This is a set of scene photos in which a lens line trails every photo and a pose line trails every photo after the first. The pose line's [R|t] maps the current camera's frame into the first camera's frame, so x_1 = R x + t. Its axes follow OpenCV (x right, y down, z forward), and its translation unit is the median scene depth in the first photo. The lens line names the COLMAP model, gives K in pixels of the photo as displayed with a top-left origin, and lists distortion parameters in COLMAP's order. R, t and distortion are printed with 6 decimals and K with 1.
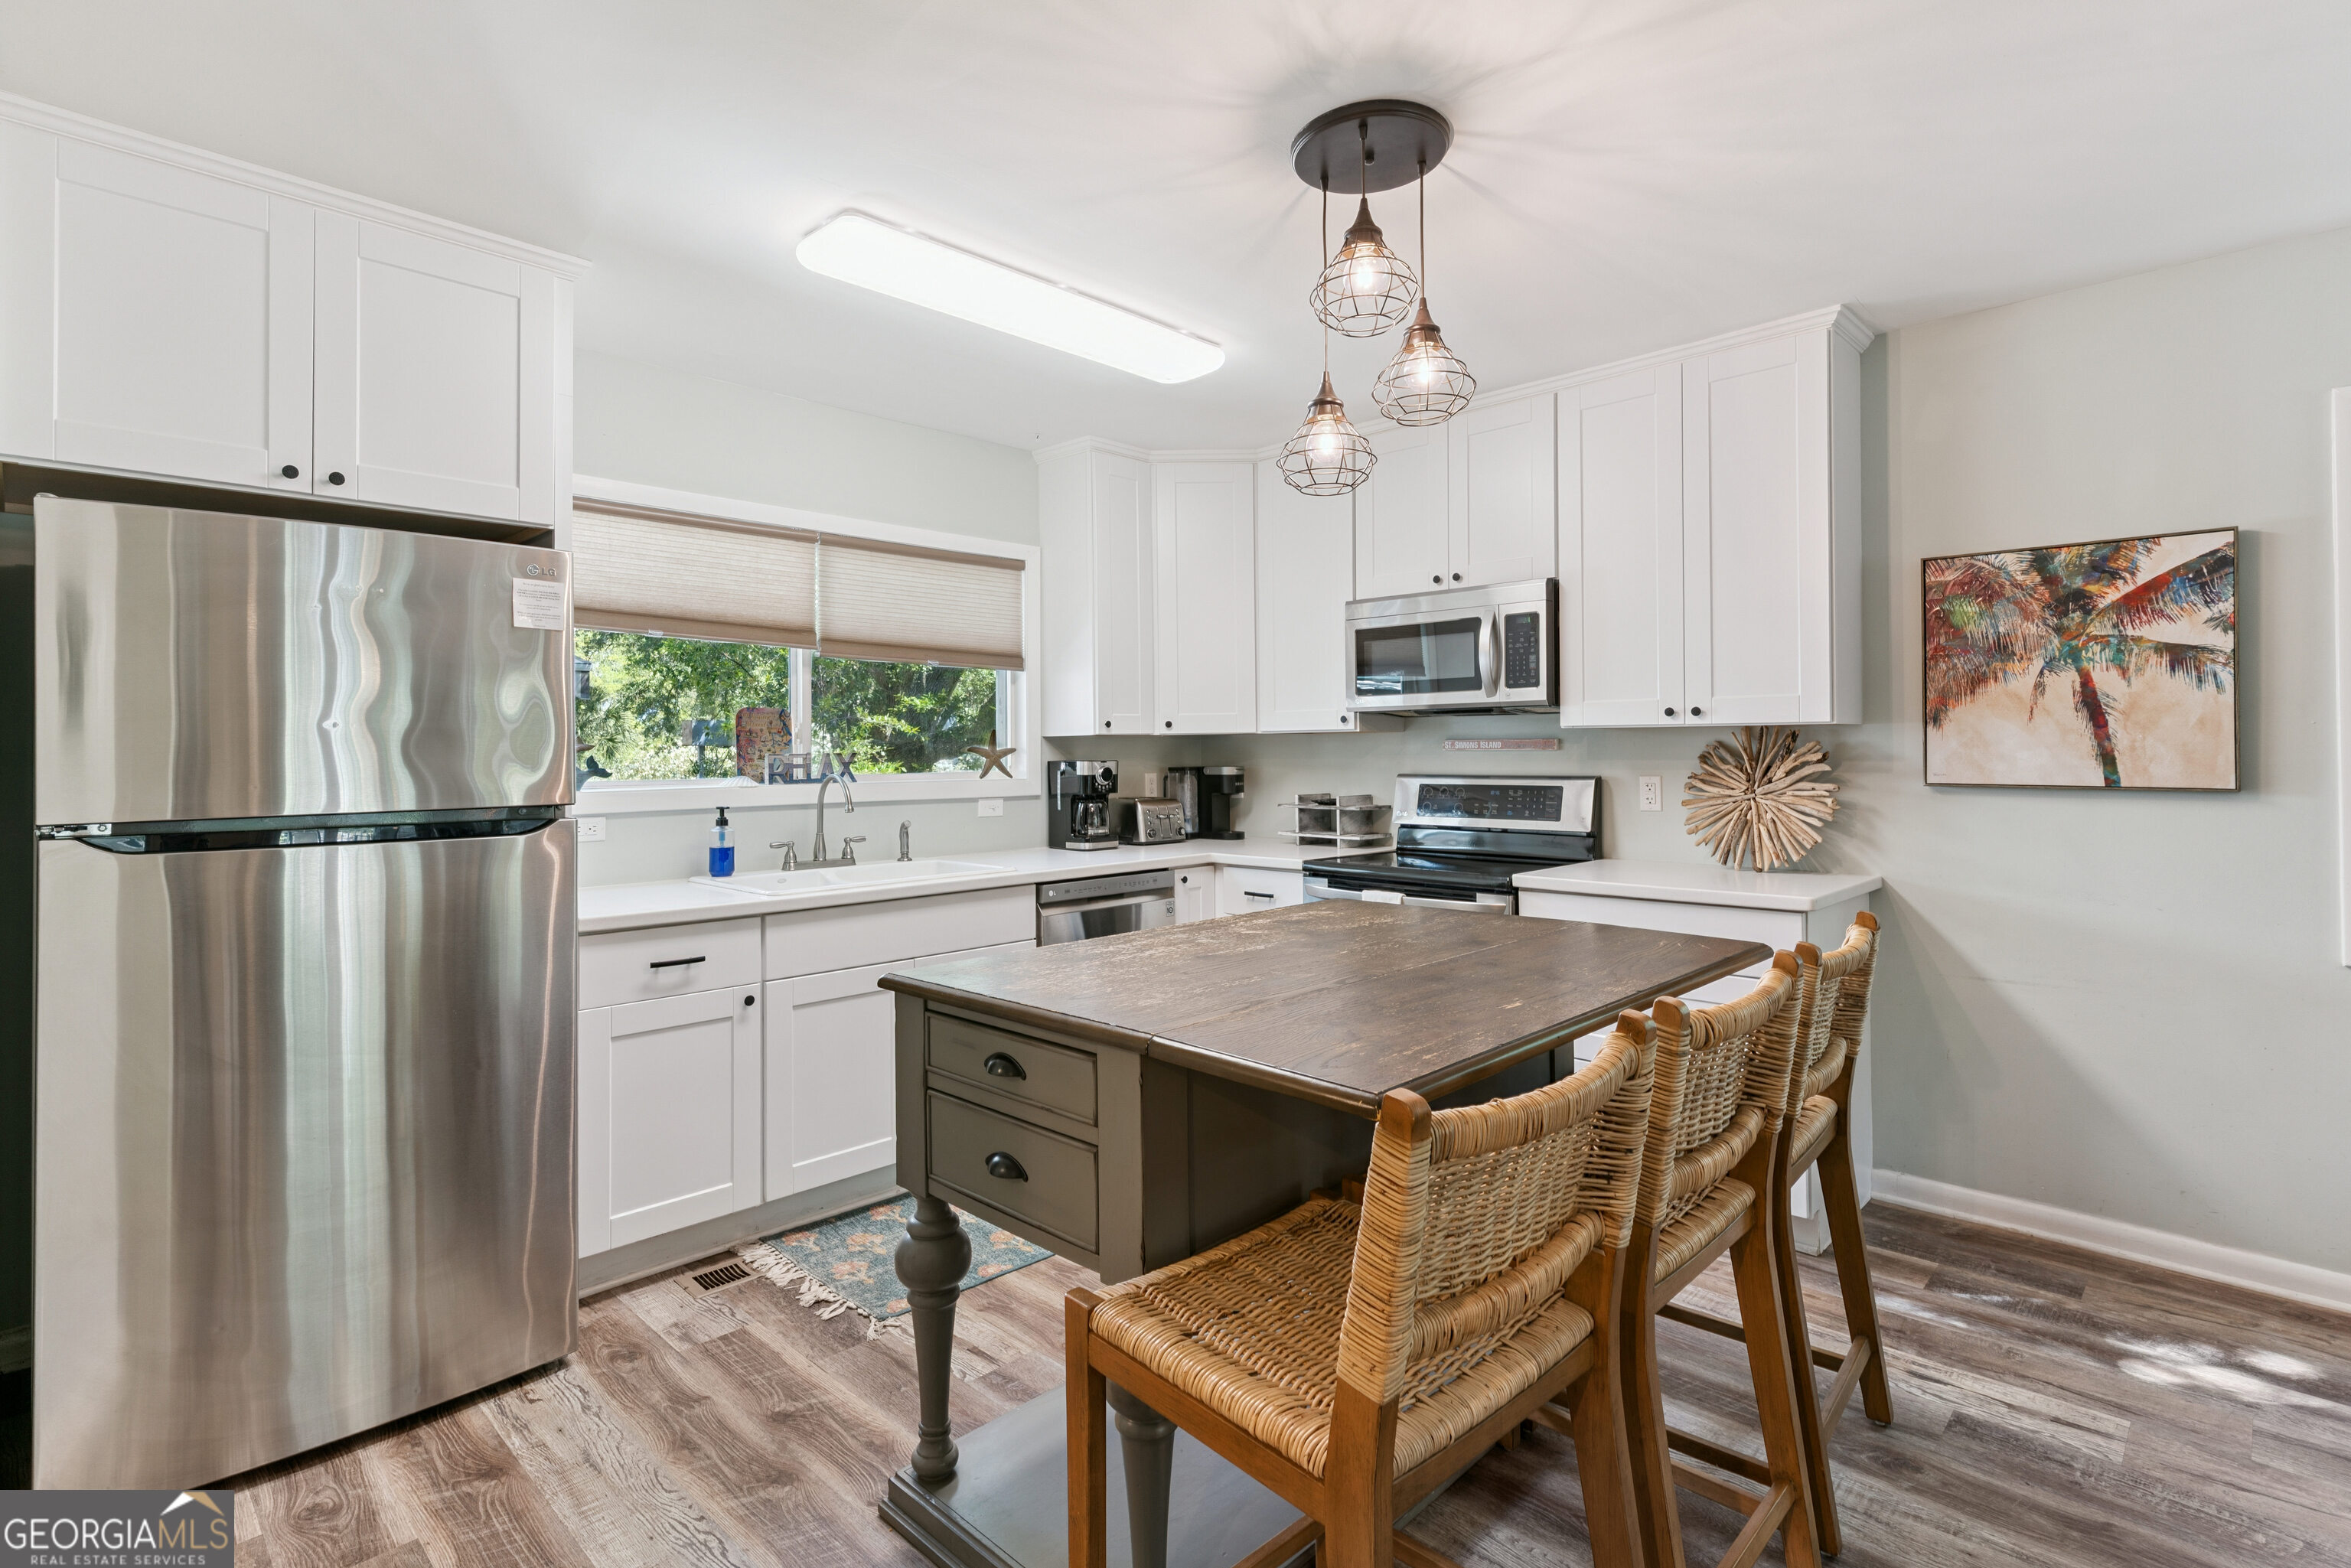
lens RADIAL K [[1136.5, 0, 1134.8], [0, 1136.5, 743.5], [0, 0, 1]] dist [0.002332, 0.000613]
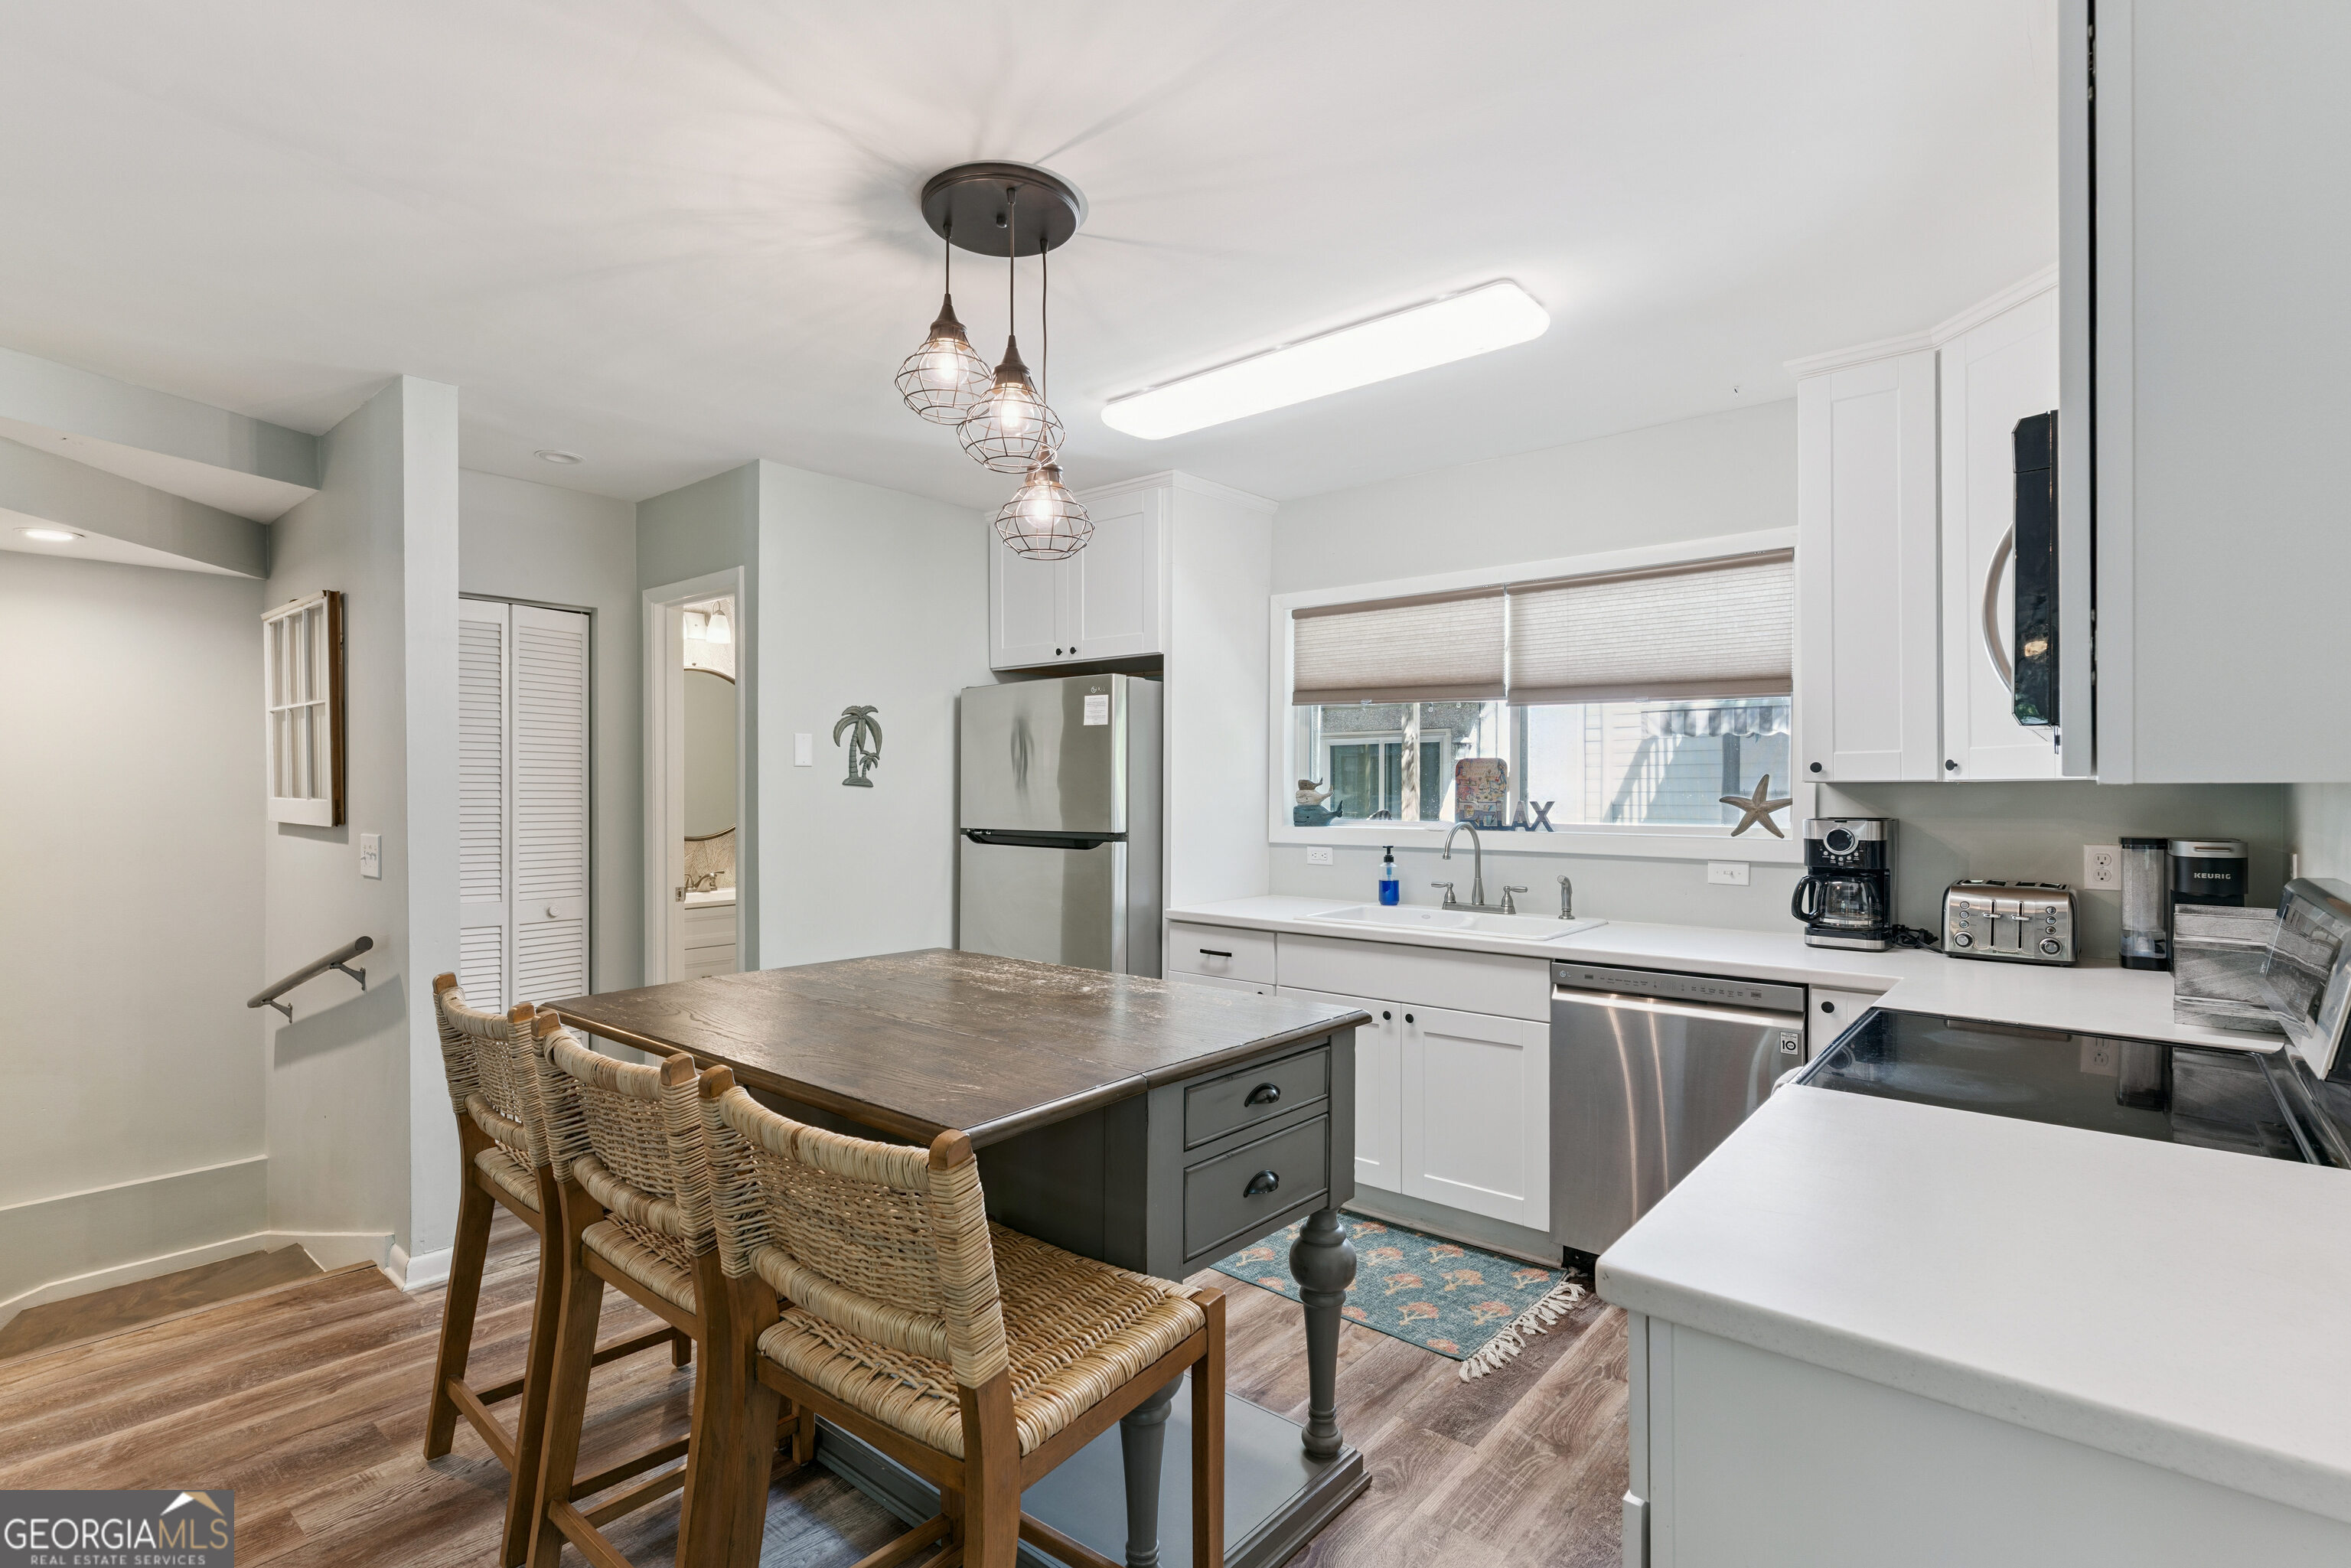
lens RADIAL K [[1114.7, 0, 1167.0], [0, 1114.7, 791.1], [0, 0, 1]] dist [0.000334, 0.000180]
pose [[0.094082, 0.012488, -0.995486, 0.709014], [0.006343, 0.999894, 0.013143, -0.016135], [0.995544, -0.007551, 0.093993, 0.619626]]
